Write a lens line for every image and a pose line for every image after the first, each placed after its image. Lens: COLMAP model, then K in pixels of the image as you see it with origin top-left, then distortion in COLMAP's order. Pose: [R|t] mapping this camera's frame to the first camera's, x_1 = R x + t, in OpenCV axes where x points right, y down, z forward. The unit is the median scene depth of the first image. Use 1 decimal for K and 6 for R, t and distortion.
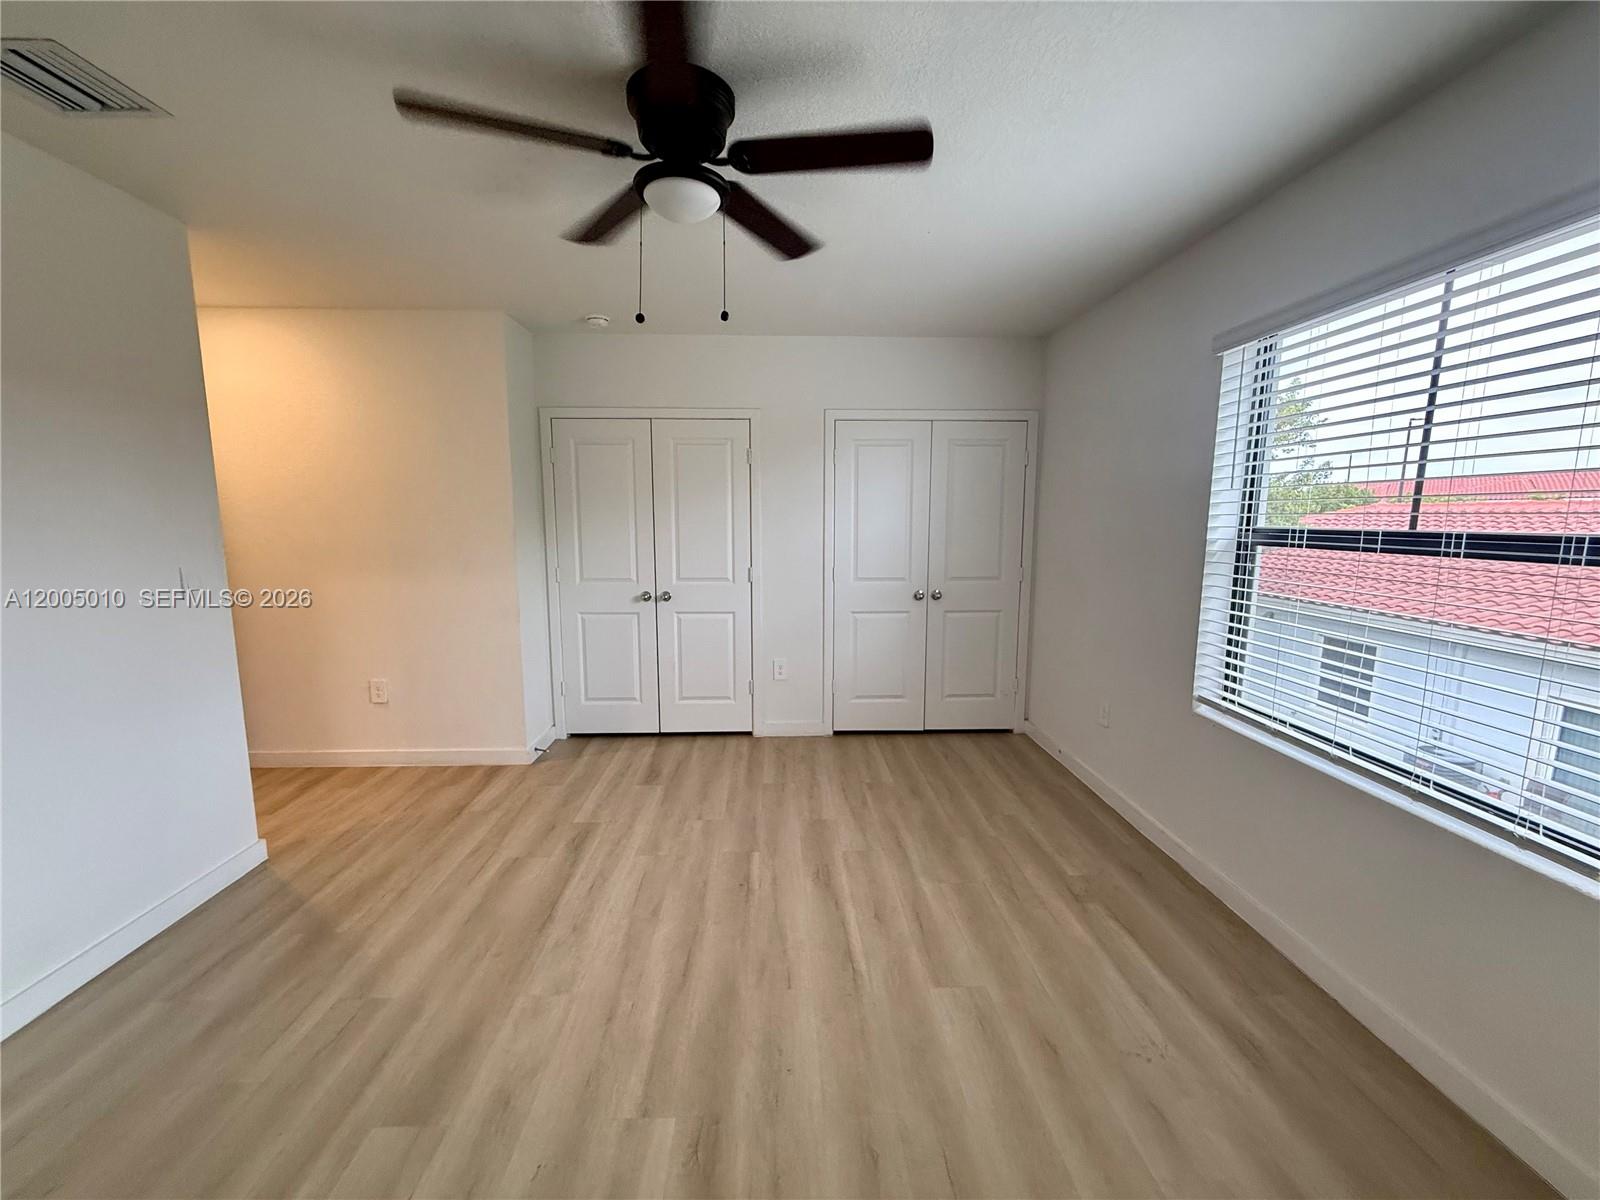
lens RADIAL K [[643.5, 0, 795.7], [0, 643.5, 603.0], [0, 0, 1]] dist [0.002721, -0.000255]
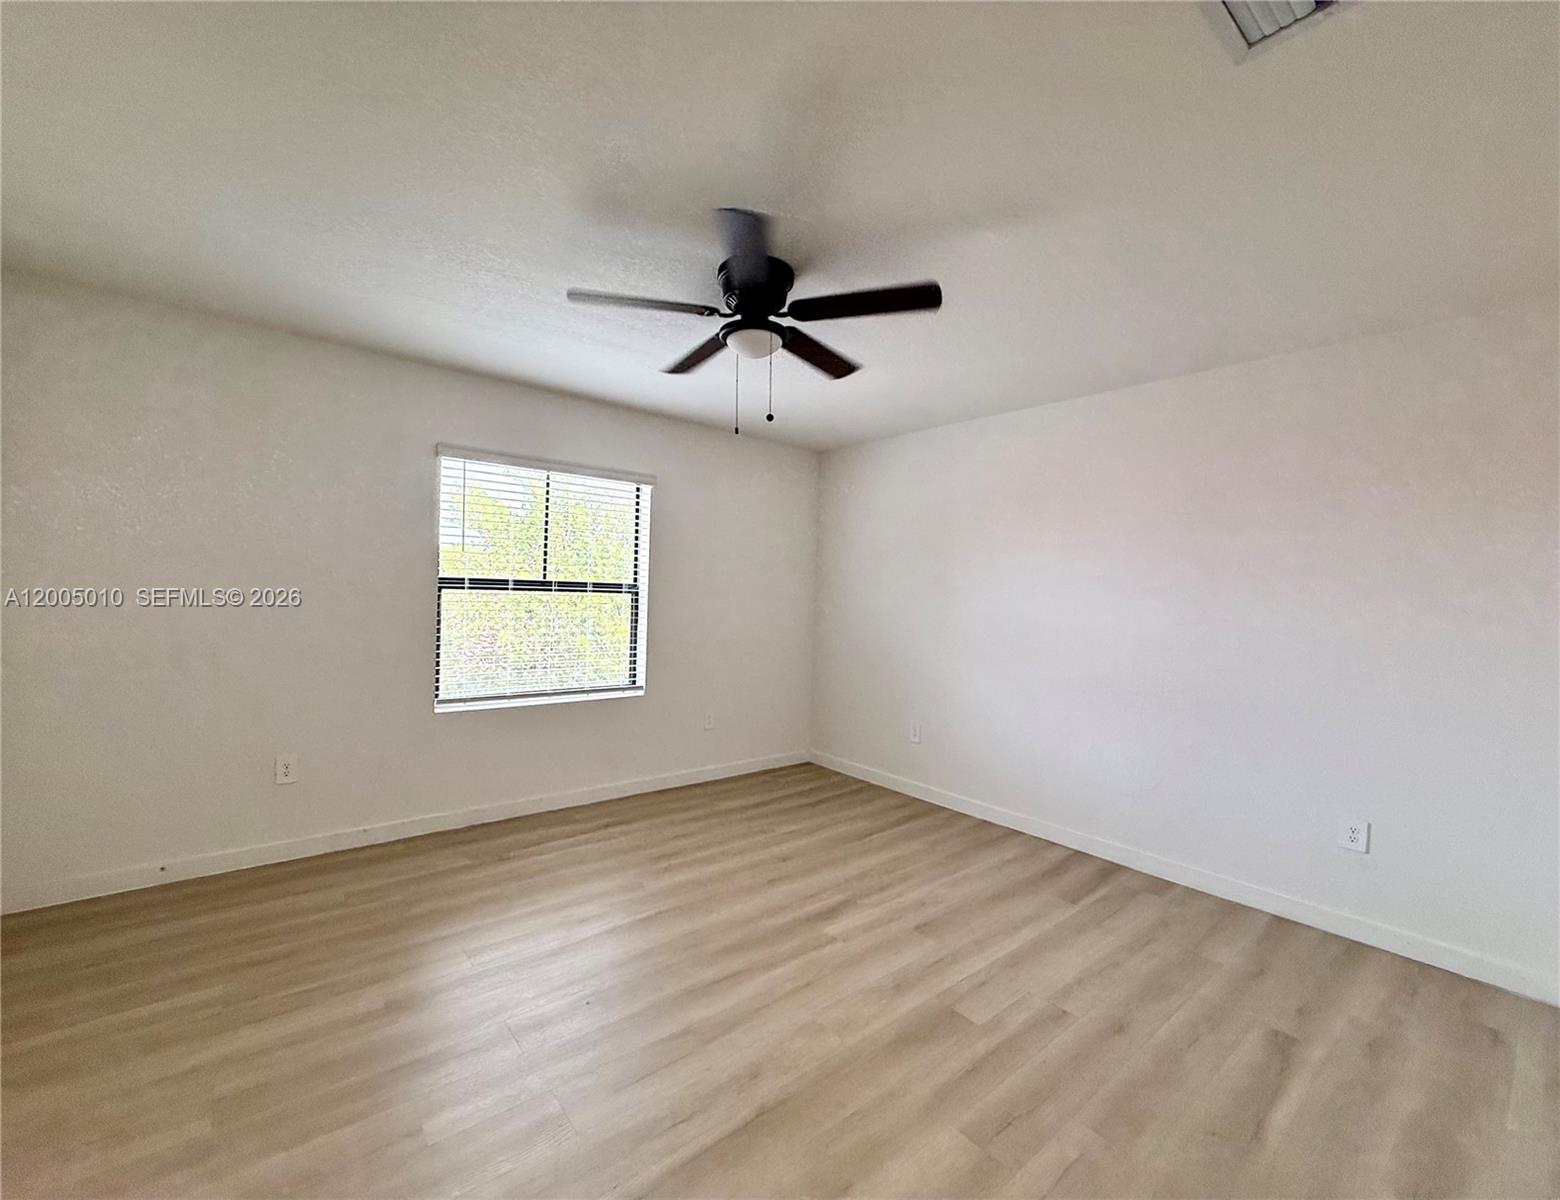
lens RADIAL K [[654.0, 0, 745.7], [0, 654.0, 603.7], [0, 0, 1]] dist [0.000031, 0.000035]
pose [[-0.590302, -0.037155, 0.806327, -1.050175], [0.077714, 0.991683, 0.102590, -0.180217], [-0.803433, 0.123222, -0.582505, 1.522866]]
